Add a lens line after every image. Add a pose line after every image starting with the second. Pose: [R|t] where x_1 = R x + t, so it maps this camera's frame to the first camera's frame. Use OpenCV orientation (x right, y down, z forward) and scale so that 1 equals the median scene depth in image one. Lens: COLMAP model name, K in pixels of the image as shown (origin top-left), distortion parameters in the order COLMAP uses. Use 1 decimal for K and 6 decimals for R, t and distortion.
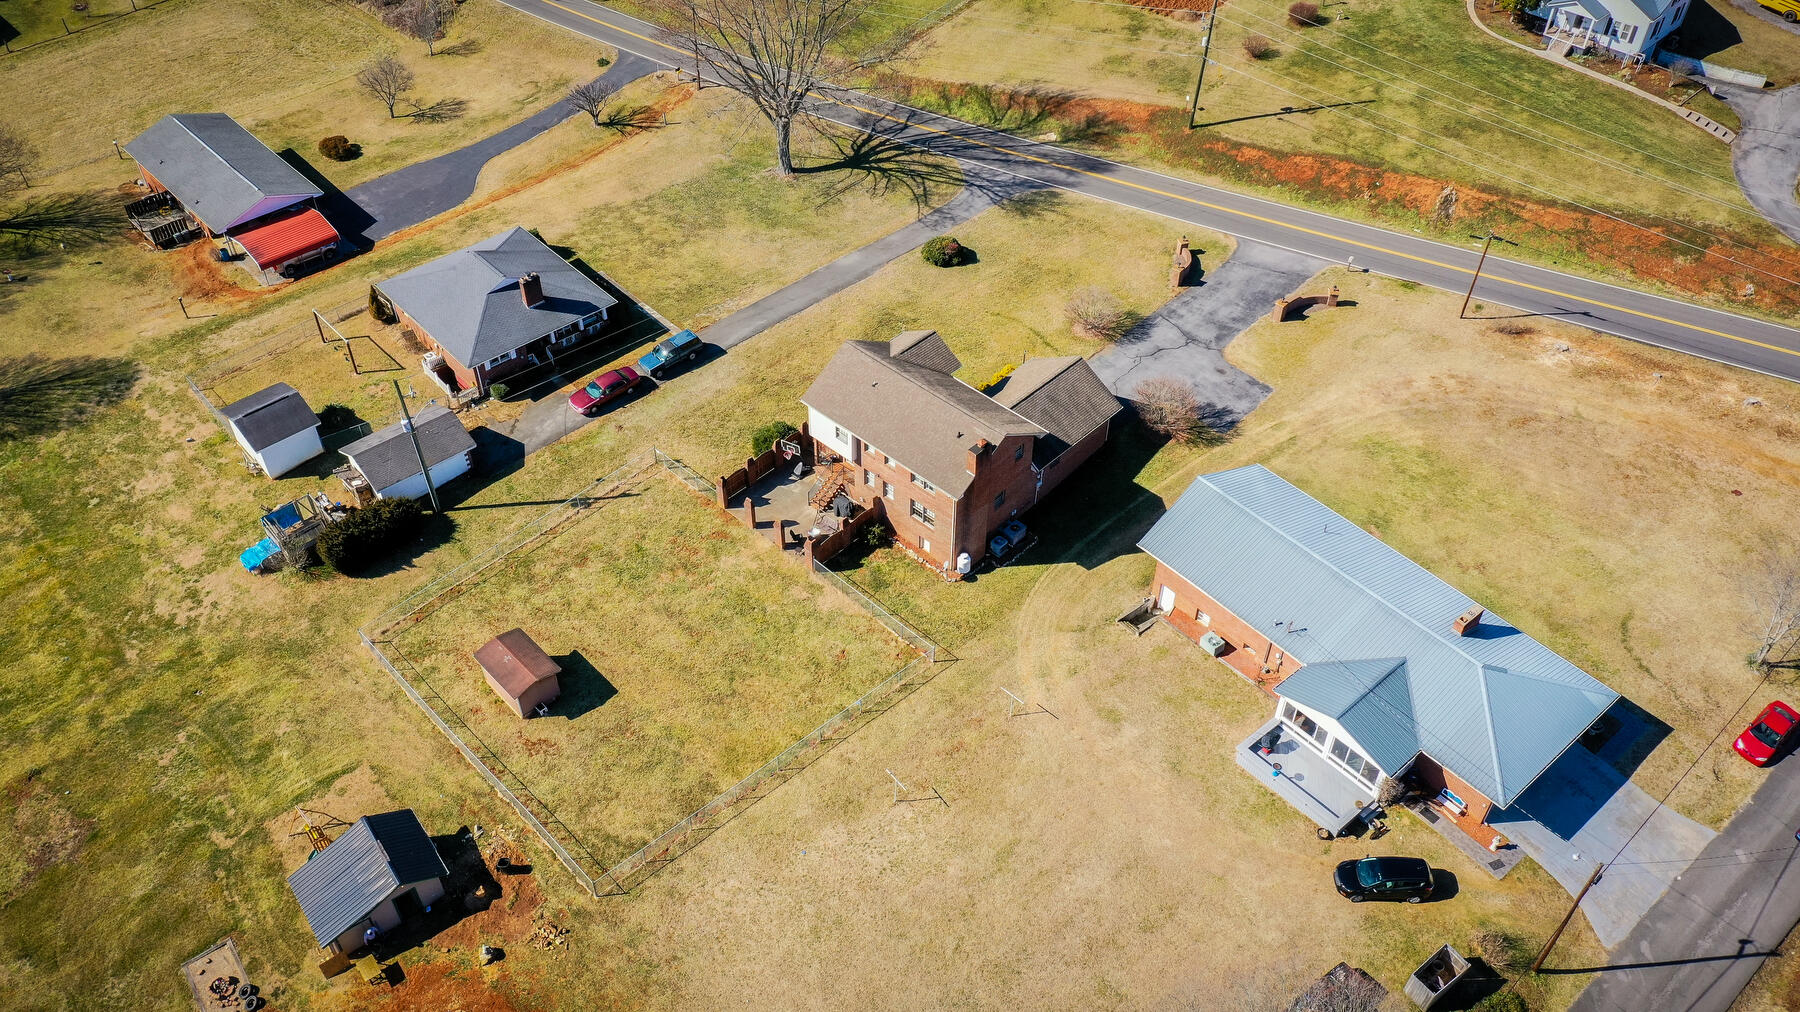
lens RADIAL K [[1408.4, 0, 900.4], [0, 1408.4, 515.0], [0, 0, 1]] dist [0.002175, 0.008247]
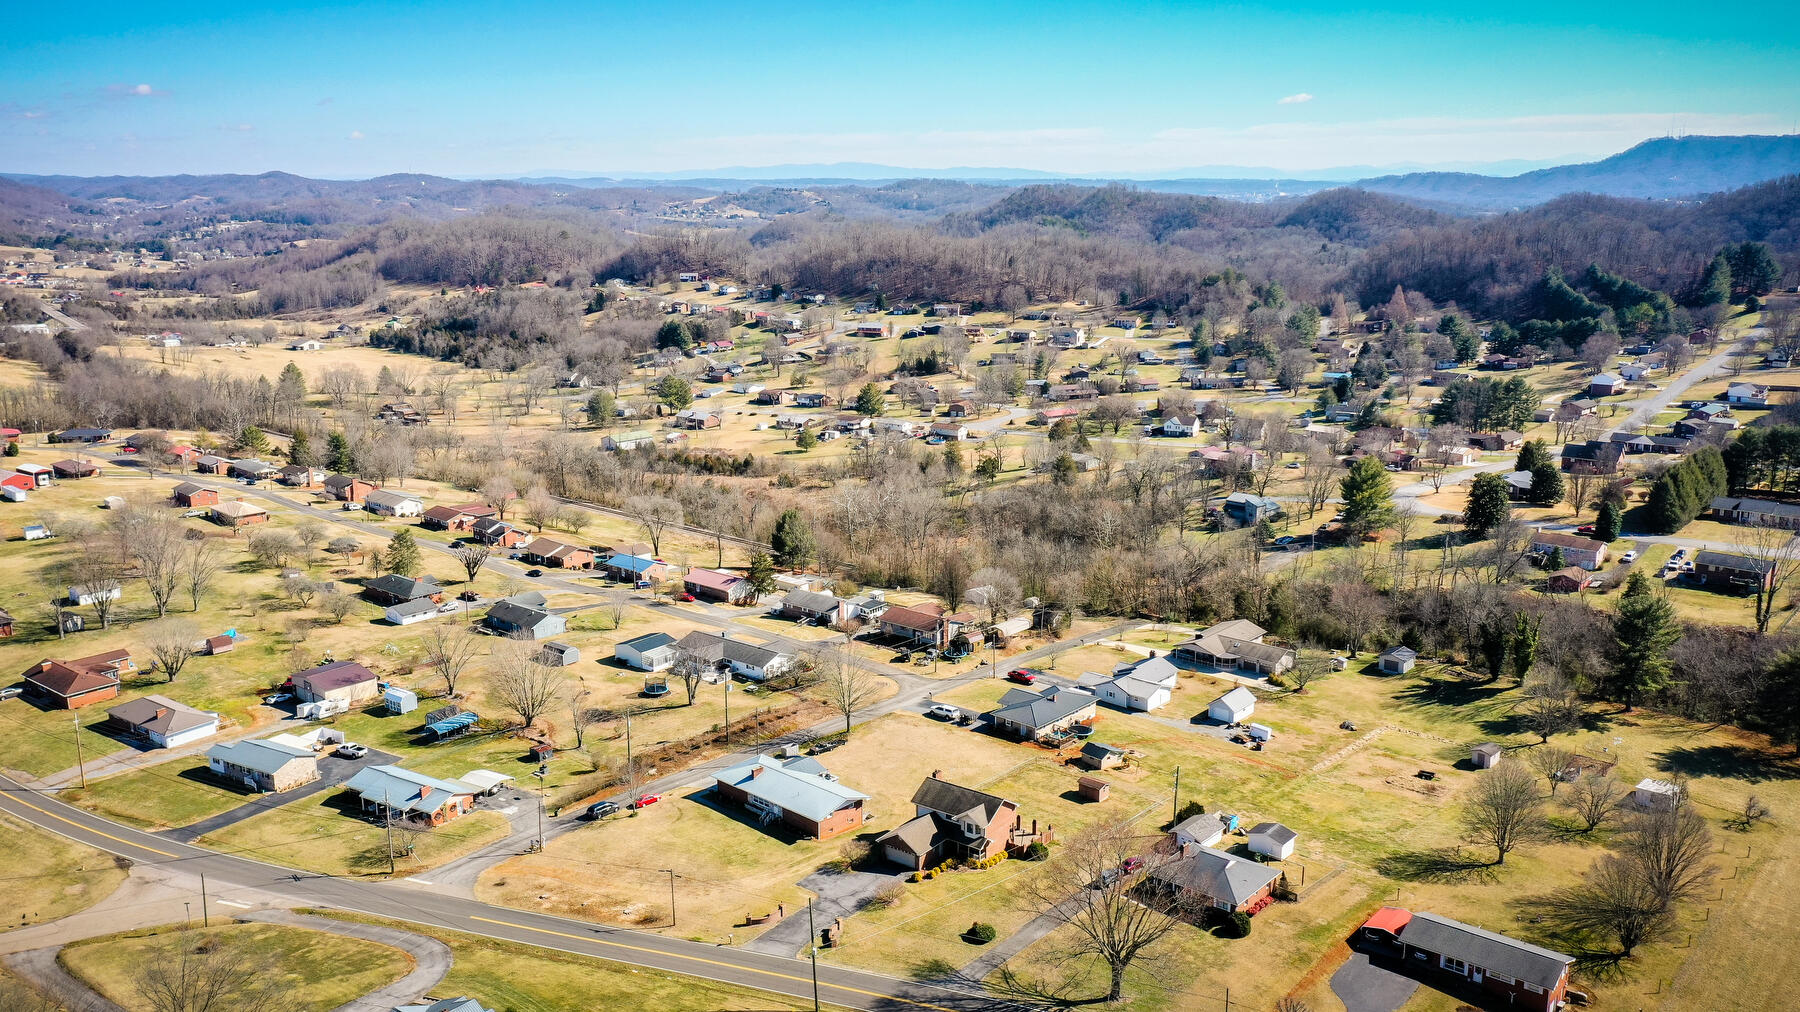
lens RADIAL K [[1421.2, 0, 900.0], [0, 1421.2, 506.0], [0, 0, 1]] dist [0.012130, 0.003103]
pose [[-0.993476, 0.024286, -0.111422, 0.325152], [-0.078881, 0.559263, 0.825229, -1.989265], [0.082356, 0.828634, -0.553699, 1.657277]]
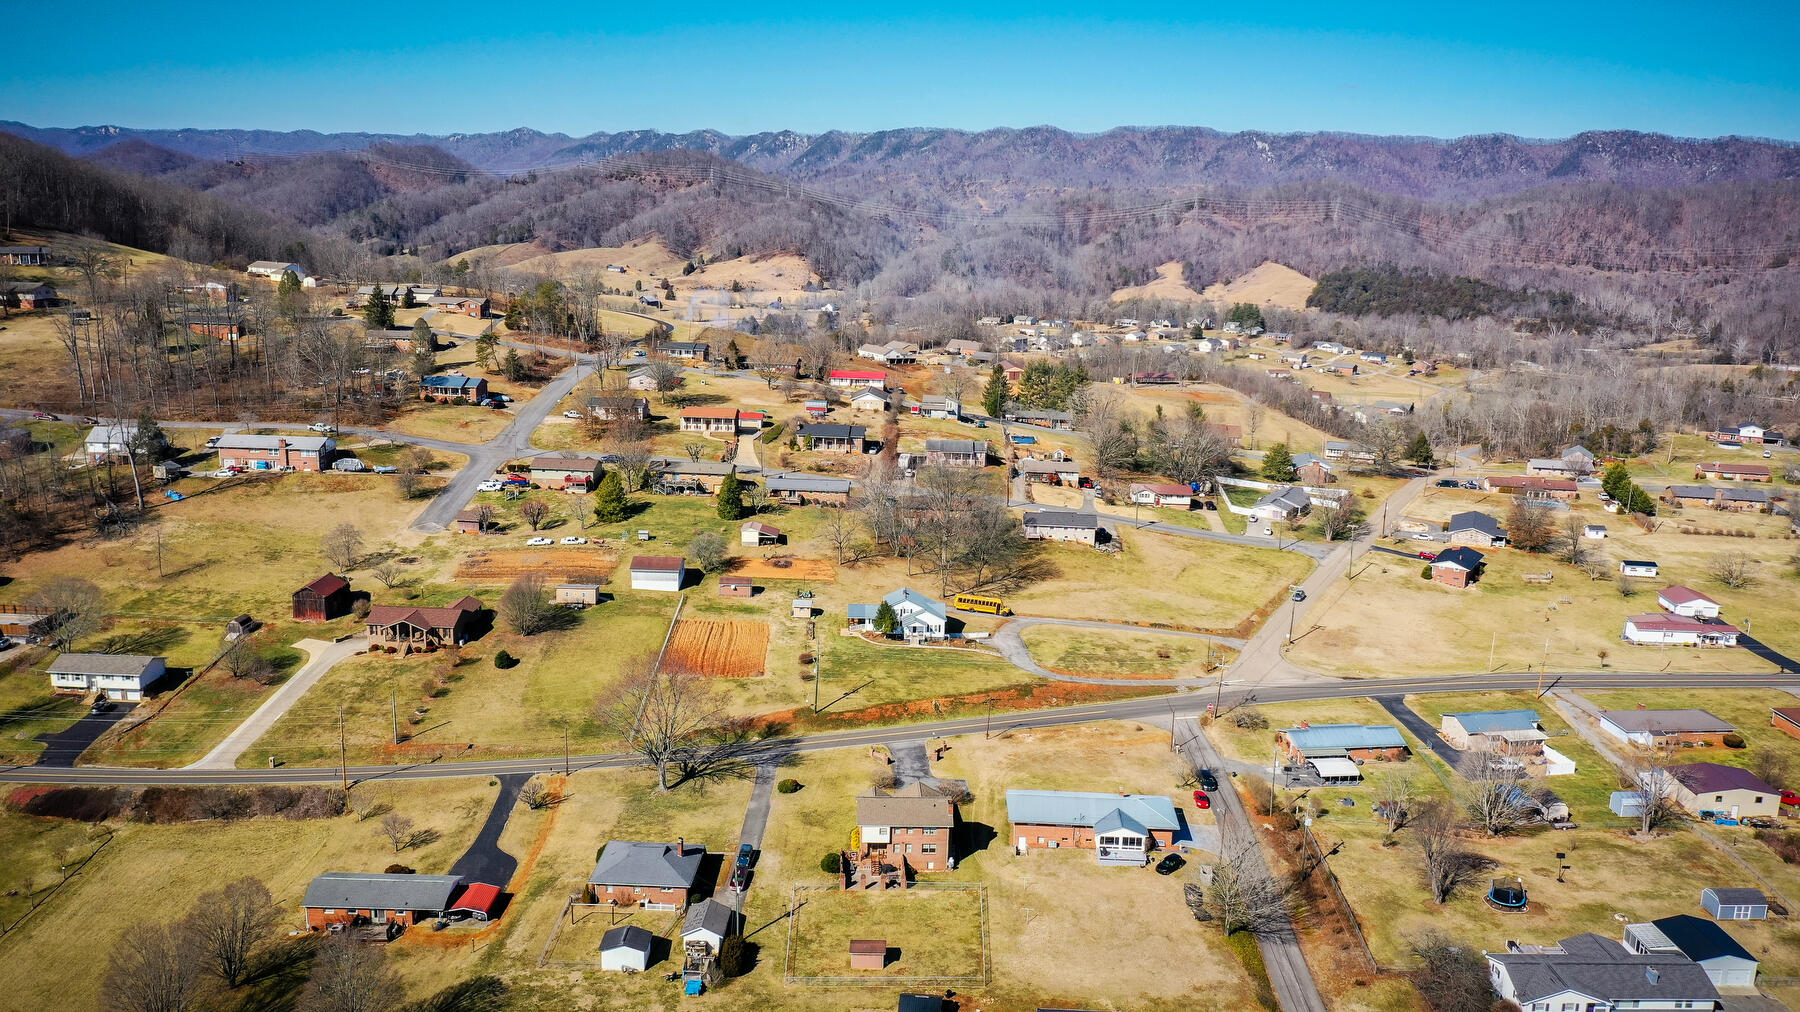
lens RADIAL K [[1421.2, 0, 900.0], [0, 1421.2, 506.0], [0, 0, 1]] dist [0.012130, 0.003103]
pose [[0.691711, -0.149859, 0.706455, -1.357378], [0.483143, 0.823101, -0.298457, 0.179993], [-0.536757, 0.547765, 0.641752, -0.654132]]
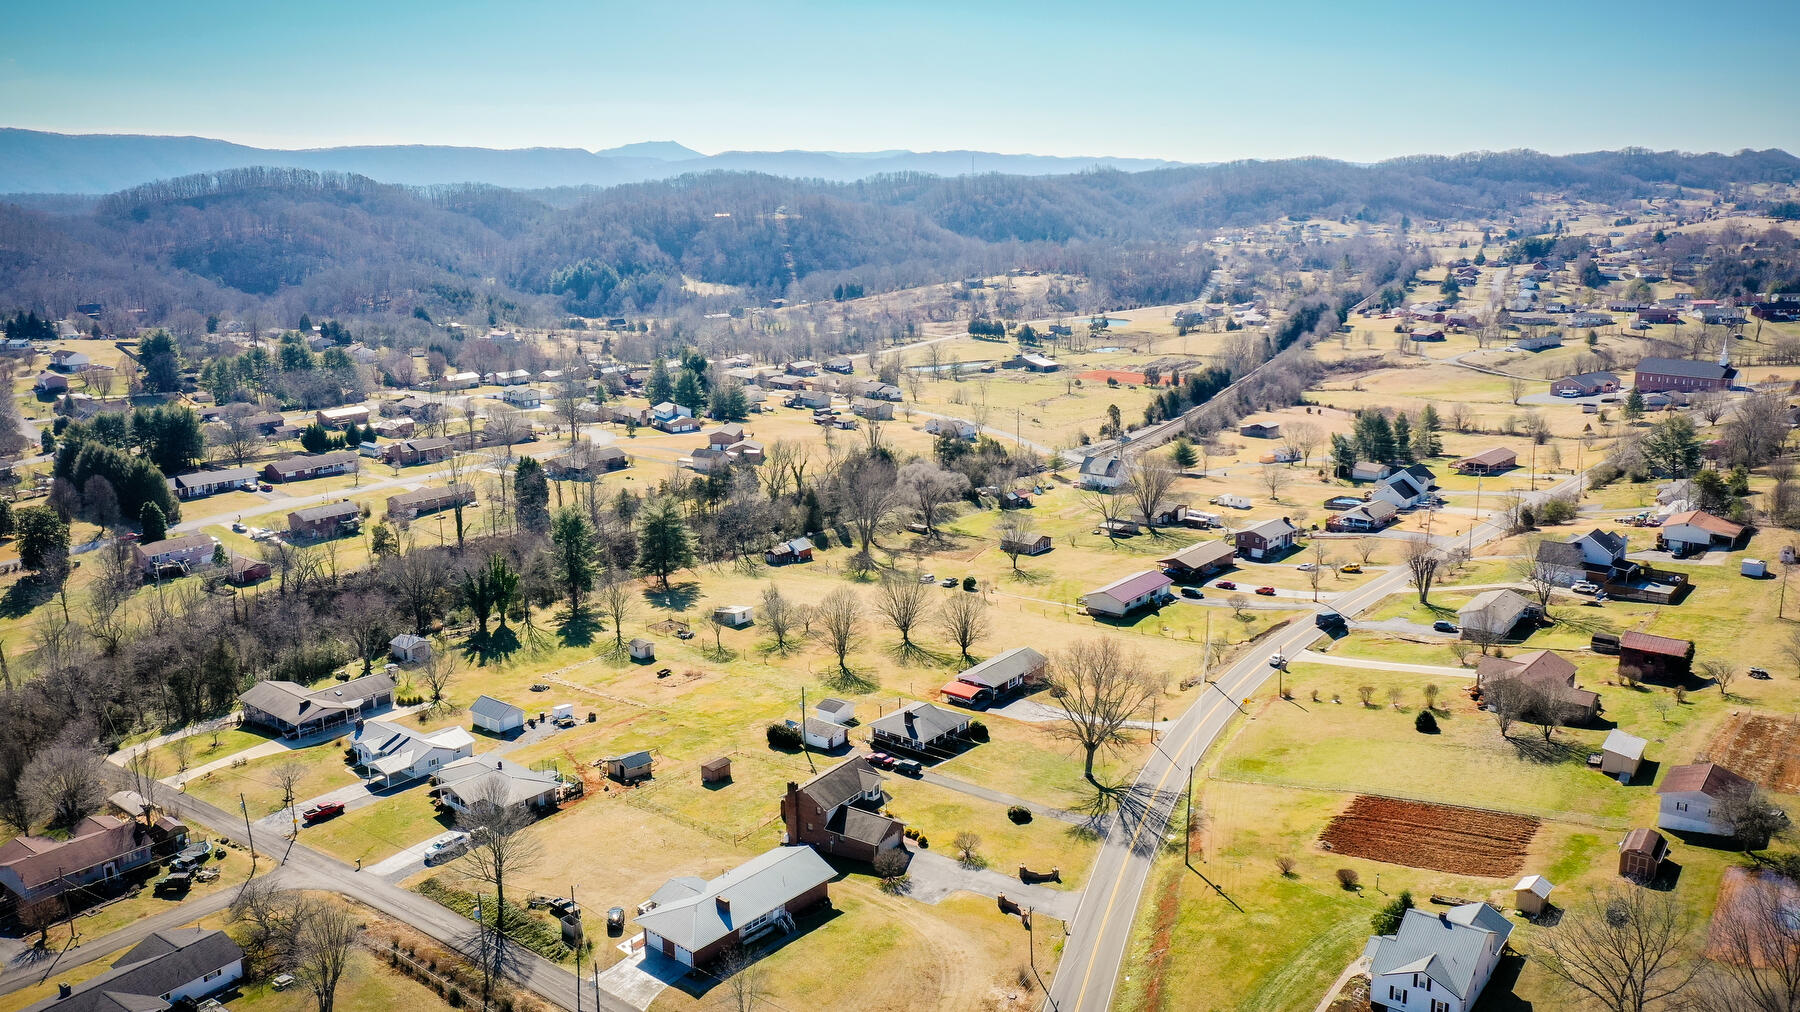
lens RADIAL K [[1408.4, 0, 900.4], [0, 1408.4, 515.0], [0, 0, 1]] dist [0.002175, 0.008247]
pose [[0.157652, 0.222575, -0.962084, 1.879770], [-0.671909, 0.738145, 0.060665, -0.537125], [0.723661, 0.636869, 0.265921, 0.171304]]
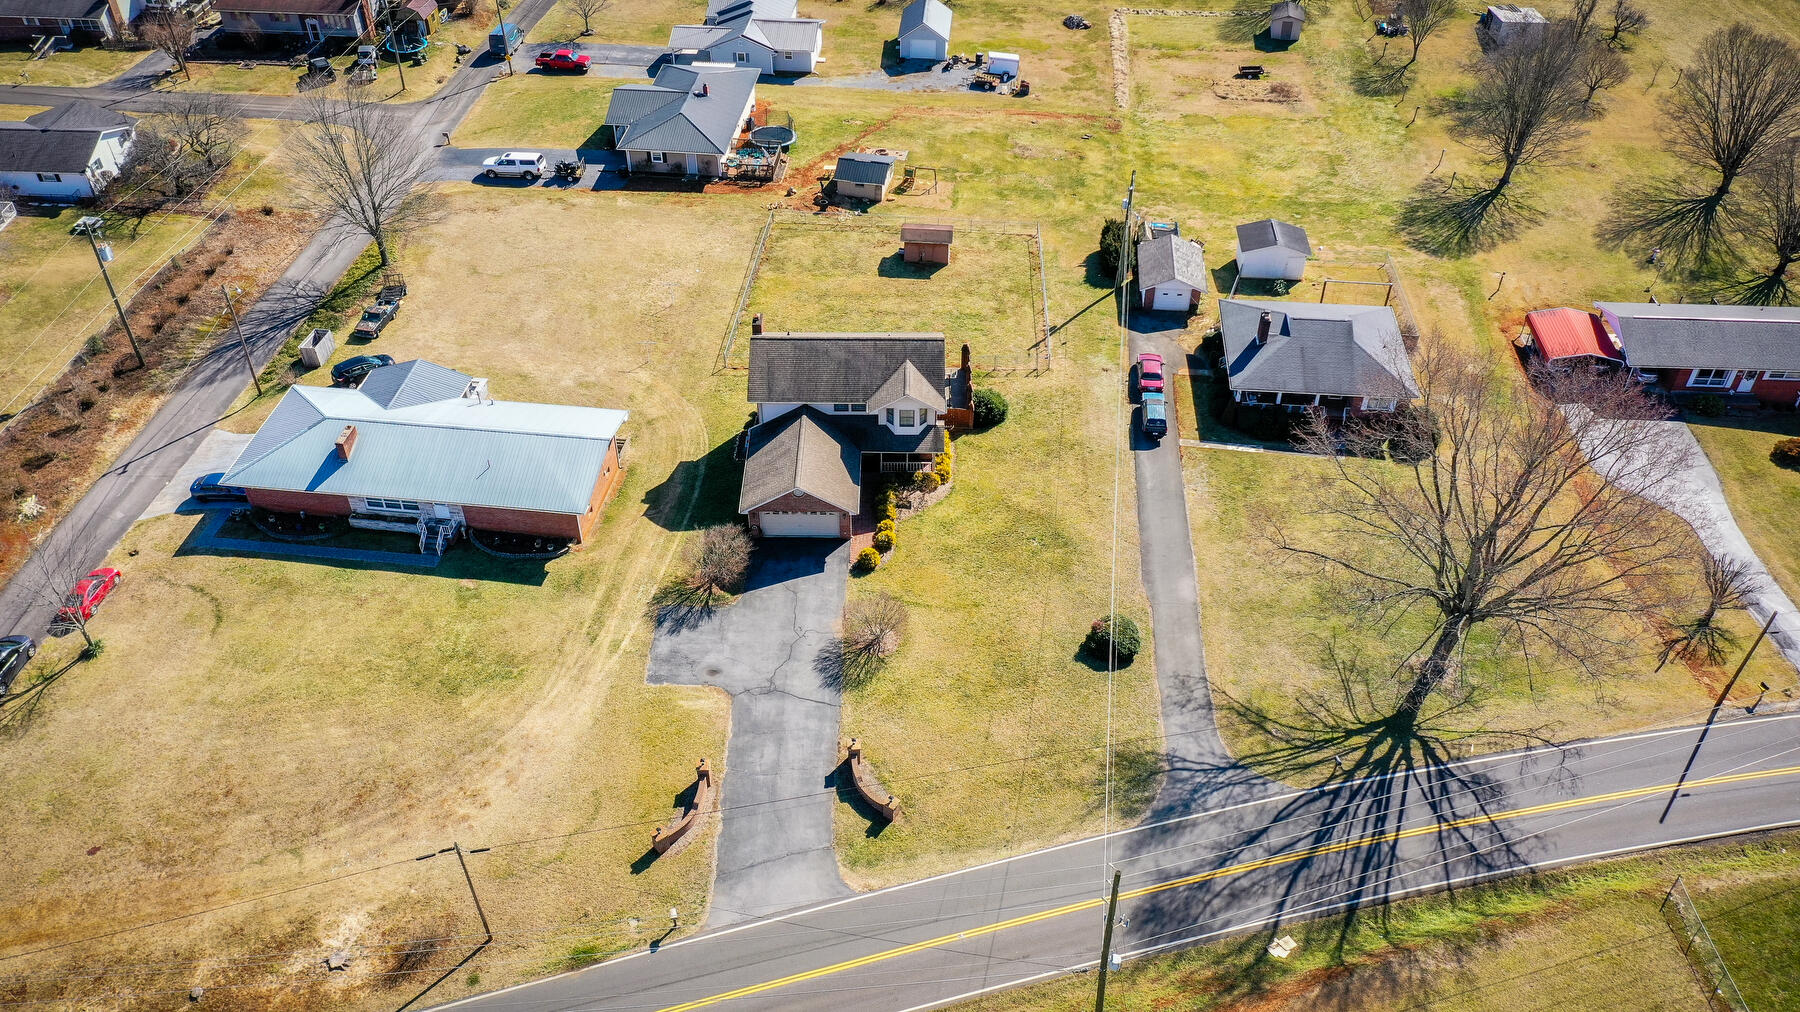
lens RADIAL K [[1414.6, 0, 900.0], [0, 1414.6, 506.0], [0, 0, 1]] dist [0.004895, 0.004702]
pose [[-0.732087, 0.435744, -0.523618, 0.550455], [-0.475209, 0.224064, 0.850865, -0.903518], [0.488083, 0.871735, 0.043035, 0.943943]]
